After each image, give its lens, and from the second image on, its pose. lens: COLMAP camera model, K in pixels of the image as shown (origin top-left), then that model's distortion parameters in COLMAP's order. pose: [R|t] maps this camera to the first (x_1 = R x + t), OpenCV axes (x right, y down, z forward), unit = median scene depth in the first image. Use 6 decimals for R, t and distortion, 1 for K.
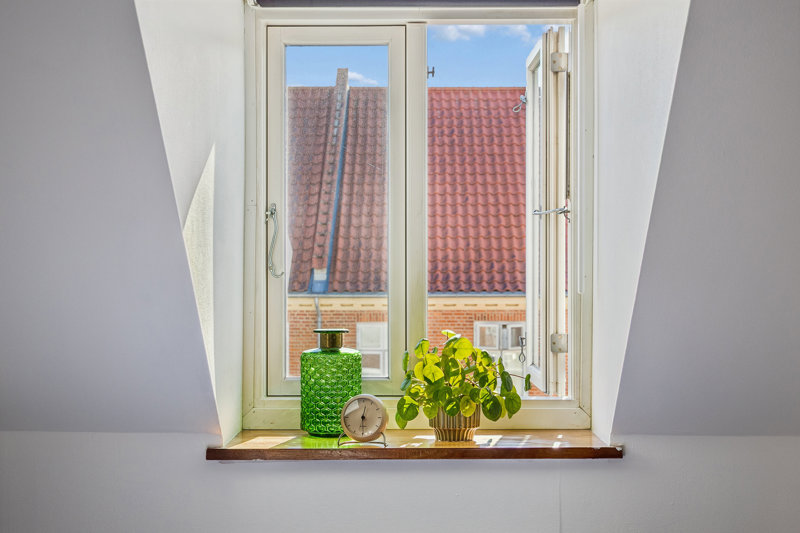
lens RADIAL K [[1116.4, 0, 400.0], [0, 1116.4, 266.5], [0, 0, 1]] dist [0.014593, 0.006691]
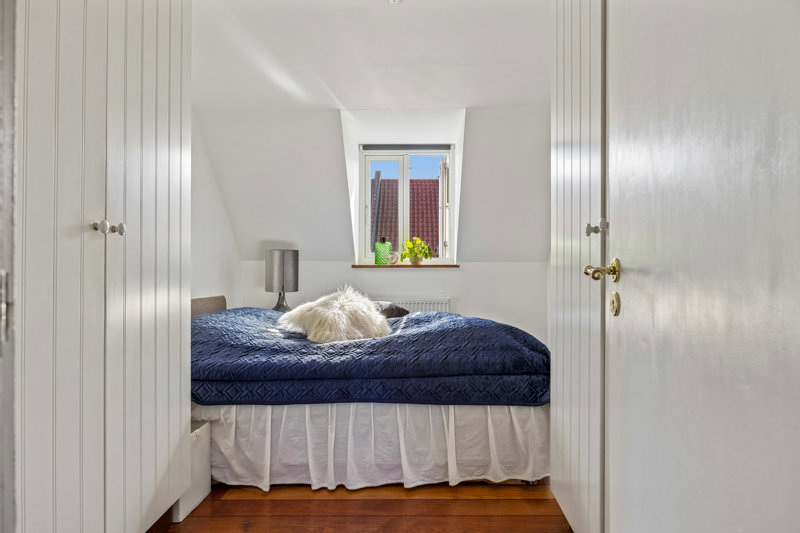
lens RADIAL K [[554.7, 0, 400.0], [0, 554.7, 266.5], [0, 0, 1]] dist [-0.002343, -0.000175]
pose [[0.999974, -0.000422, -0.007200, 0.006897], [0.000372, 0.999976, -0.006929, 0.149036], [0.007203, 0.006926, 0.999950, -0.755494]]
